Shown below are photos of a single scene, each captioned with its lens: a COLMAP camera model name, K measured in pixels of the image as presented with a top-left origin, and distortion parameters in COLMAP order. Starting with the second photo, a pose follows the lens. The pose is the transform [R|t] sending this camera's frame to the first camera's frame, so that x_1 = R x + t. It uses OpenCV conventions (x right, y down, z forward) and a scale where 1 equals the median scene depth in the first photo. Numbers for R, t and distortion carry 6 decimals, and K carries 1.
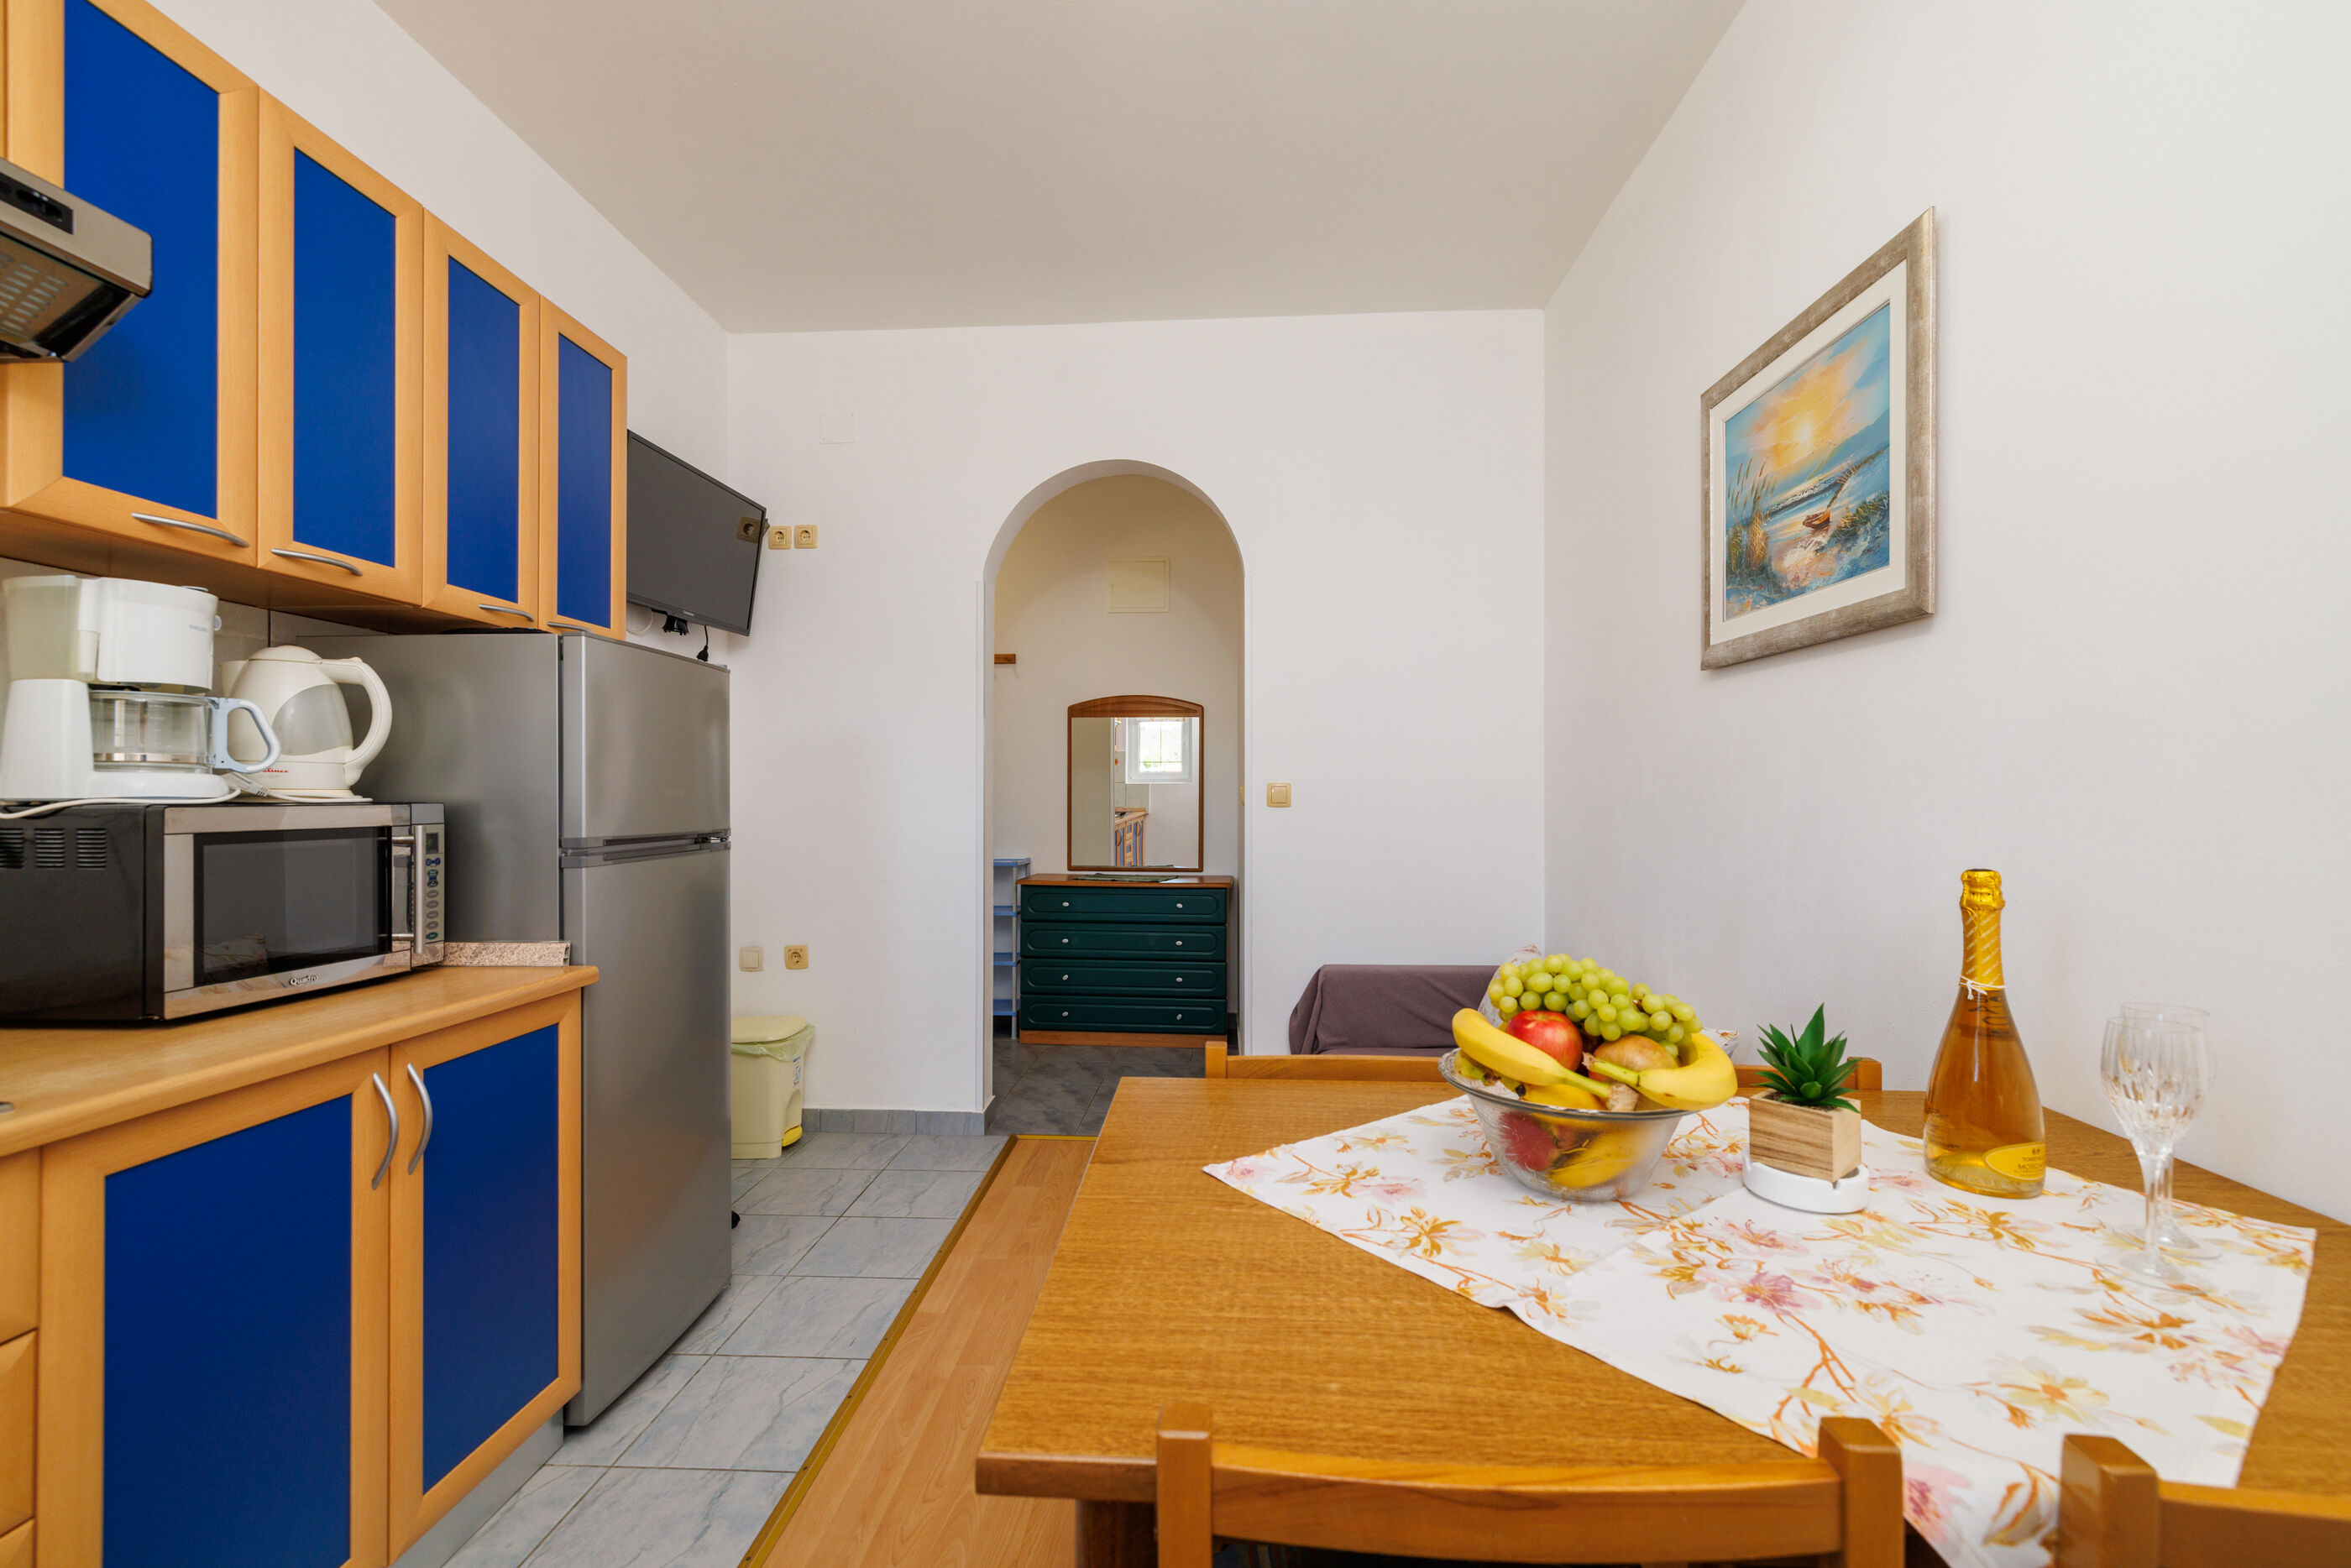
lens RADIAL K [[985.1, 0, 1179.1], [0, 985.1, 790.0], [0, 0, 1]] dist [0.001564, -0.000257]
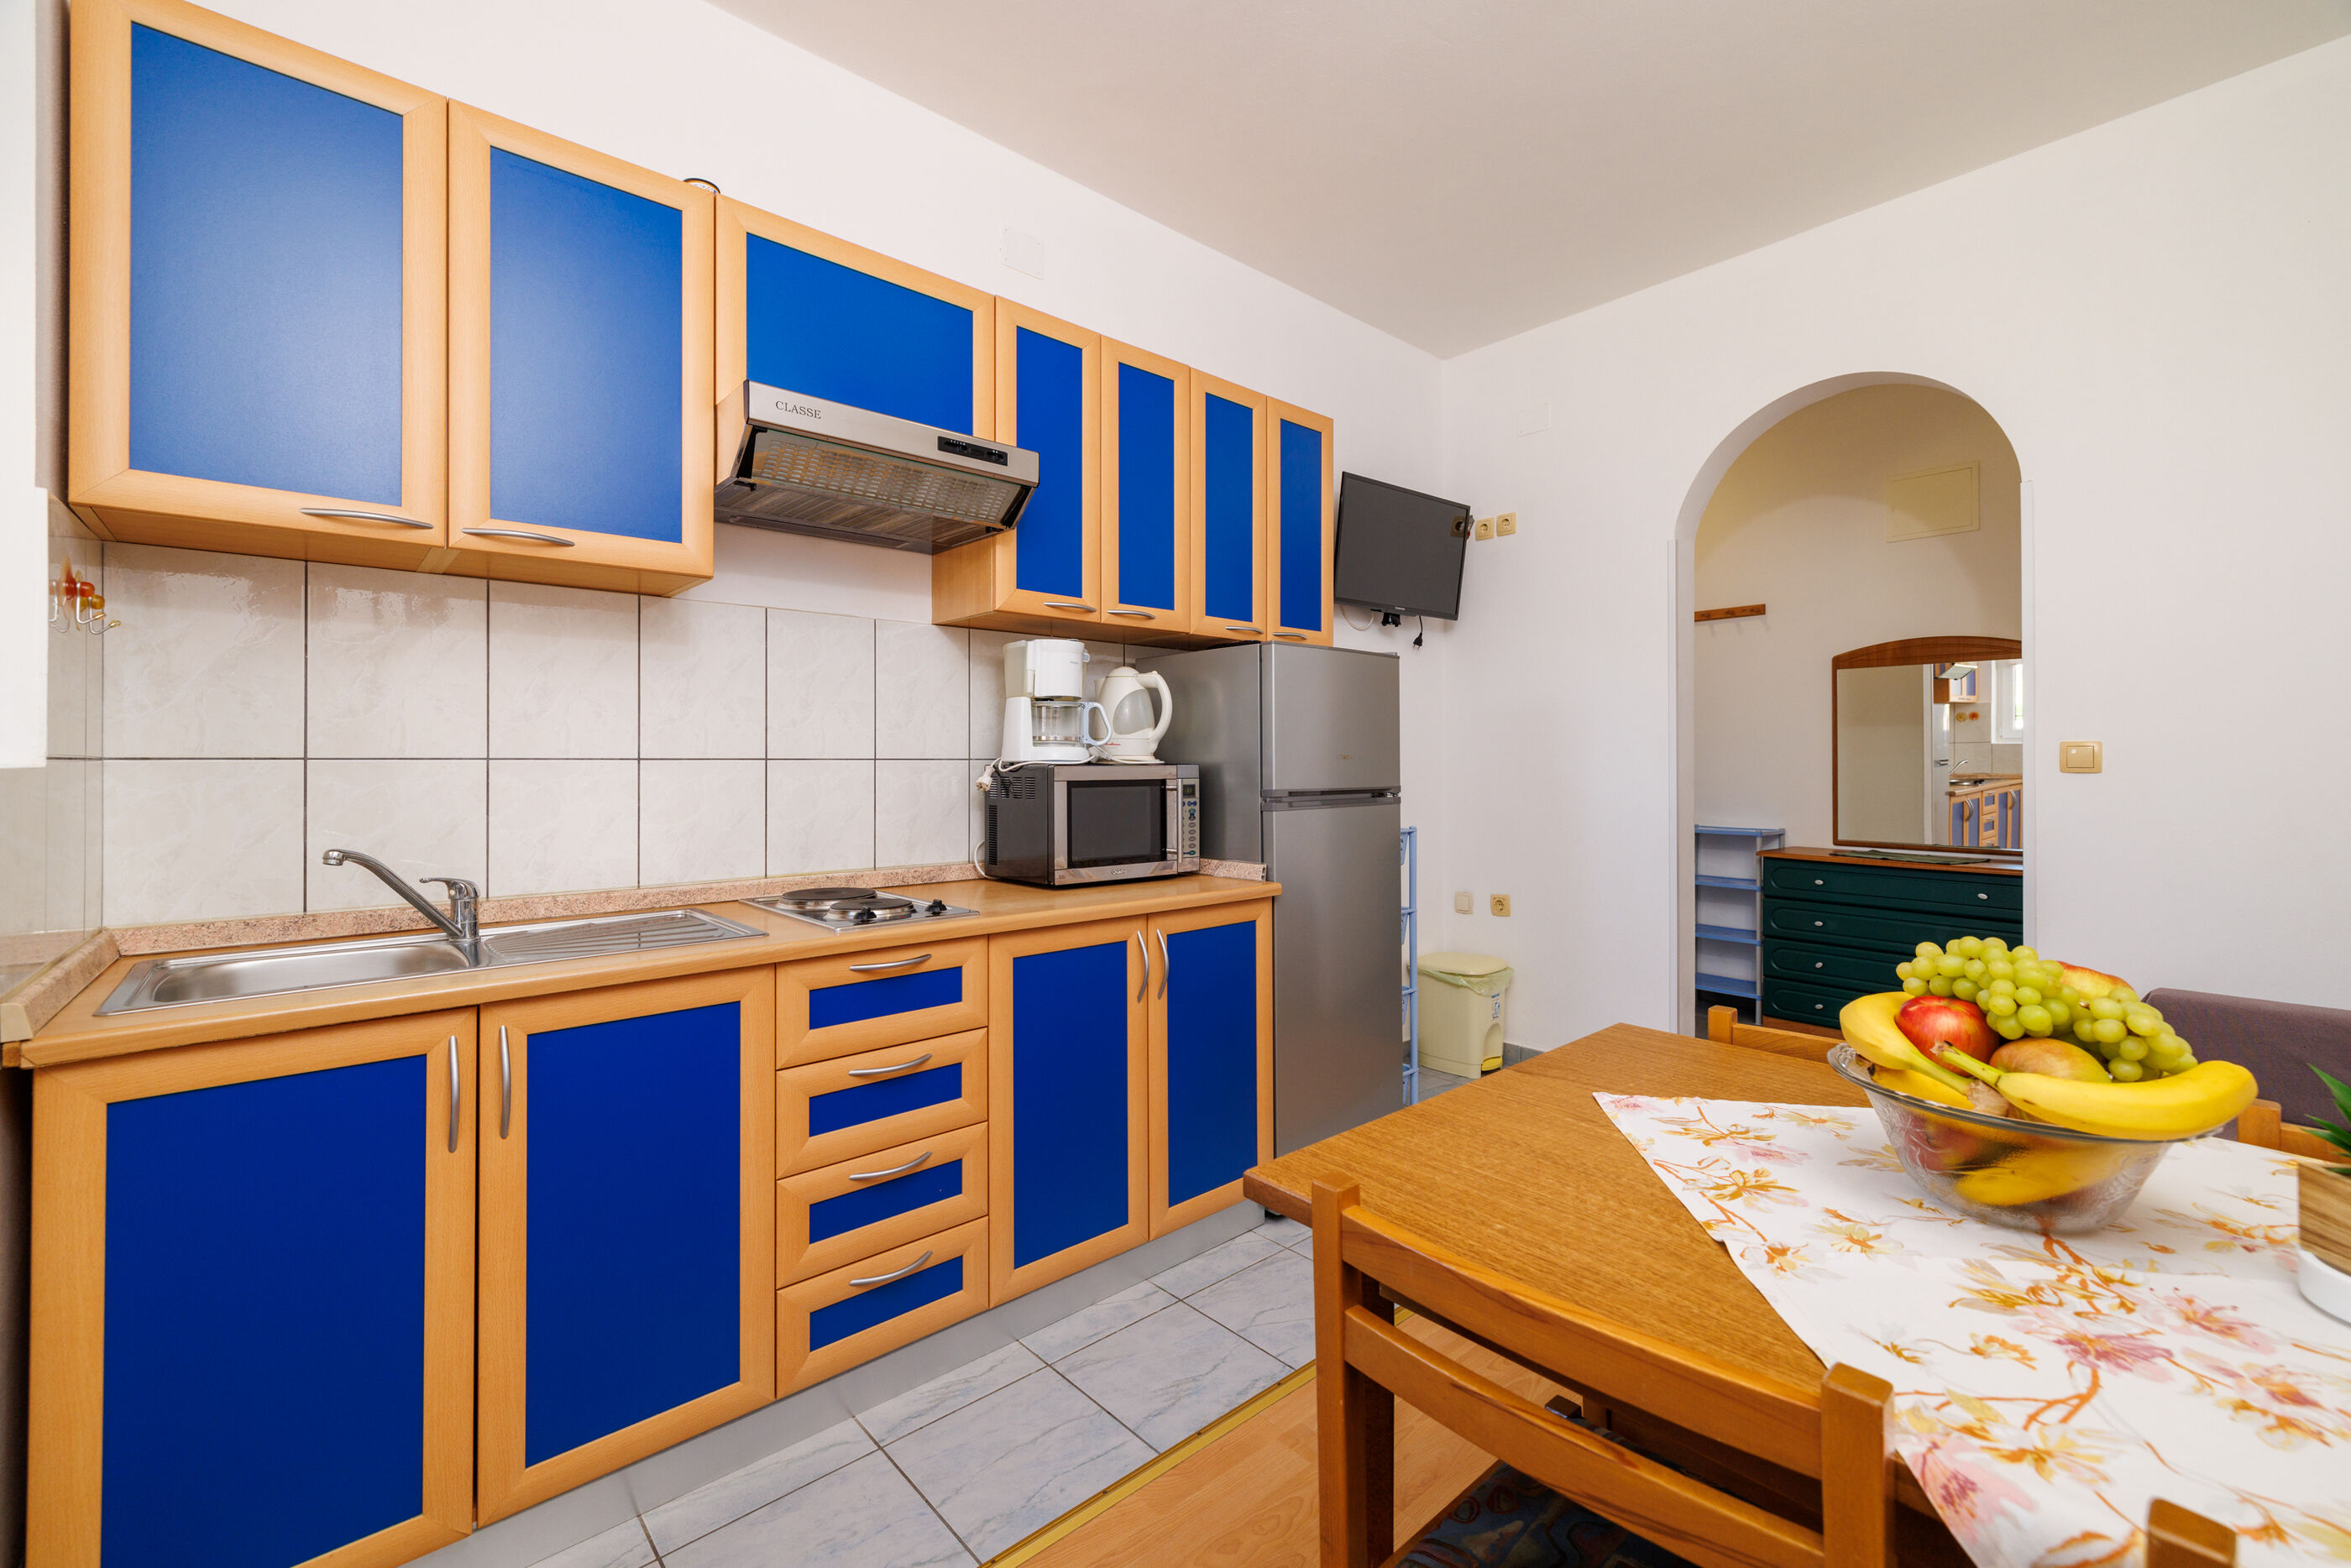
lens RADIAL K [[986.2, 0, 1185.5], [0, 986.2, 751.3], [0, 0, 1]] dist [0.001004, -0.000138]
pose [[0.704859, -0.008006, -0.709303, 0.314760], [0.005749, 0.999968, -0.005574, 0.001855], [0.709324, -0.000149, 0.704882, -0.069027]]
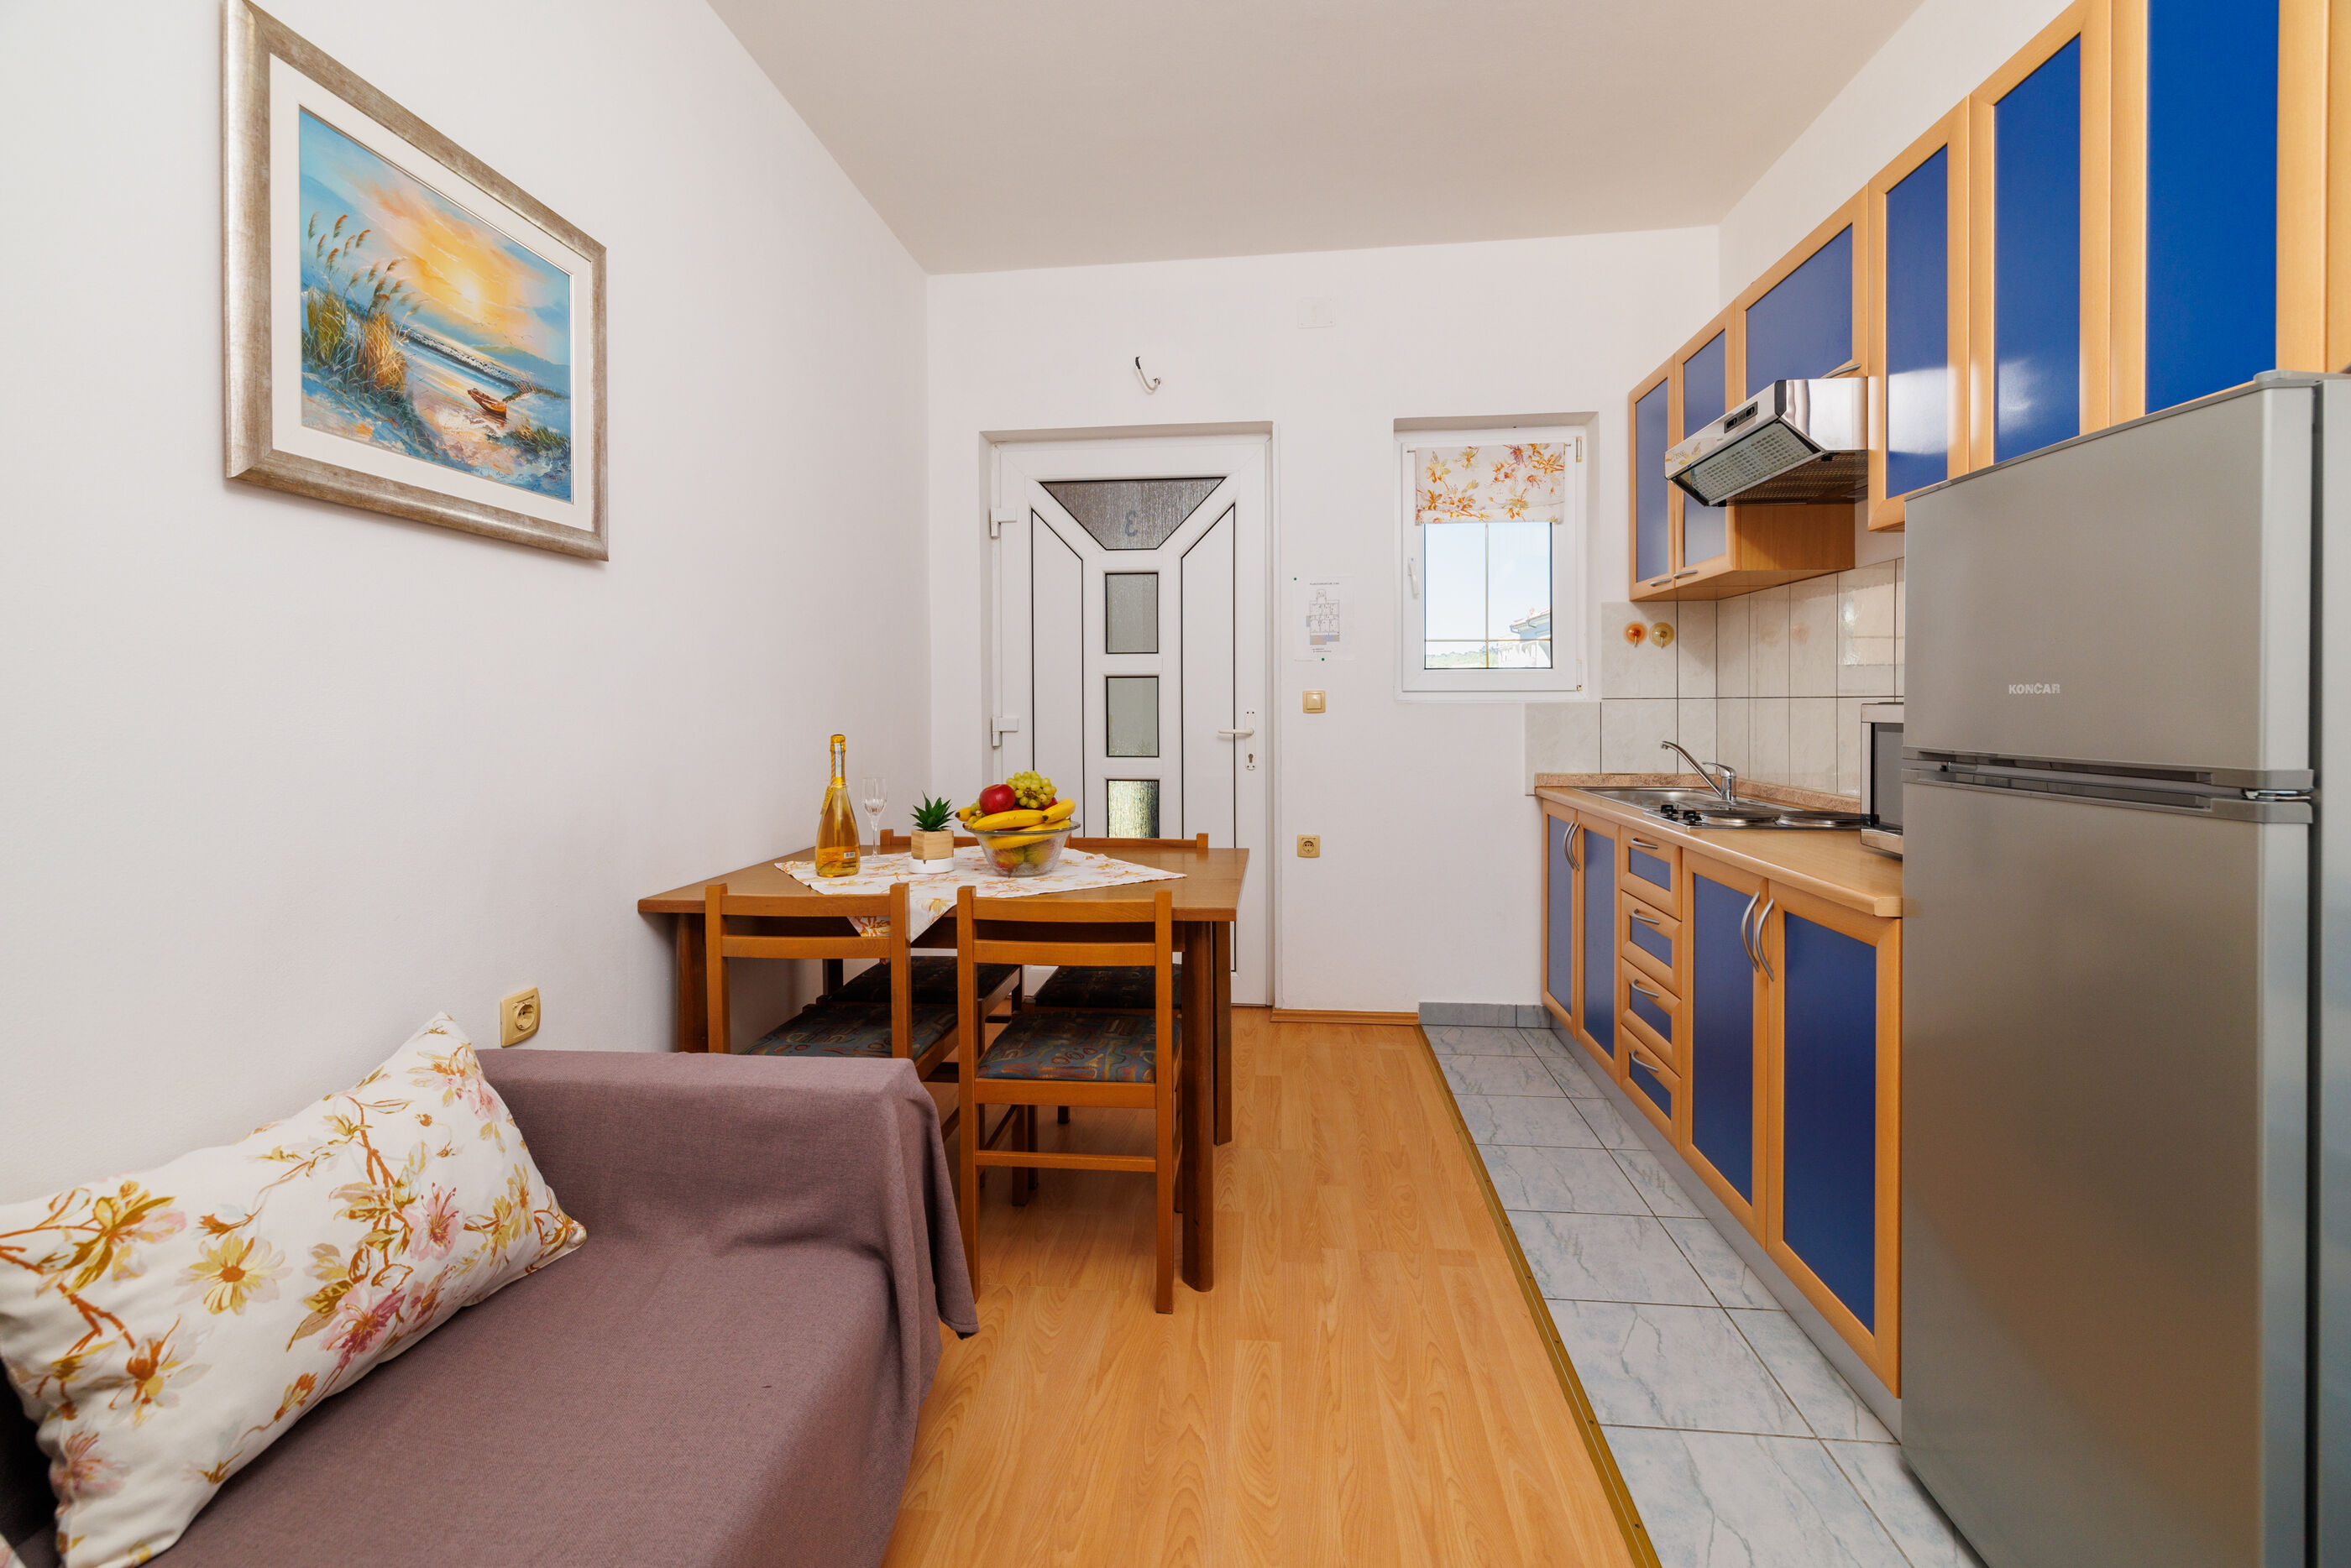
lens RADIAL K [[1011.7, 0, 1180.6], [0, 1011.7, 708.9], [0, 0, 1]] dist [-0.000550, 0.000005]
pose [[-0.998735, 0.004611, 0.050063, -0.046755], [0.004619, 0.999989, 0.000048, 0.015541], [-0.050062, 0.000279, -0.998746, 2.045888]]
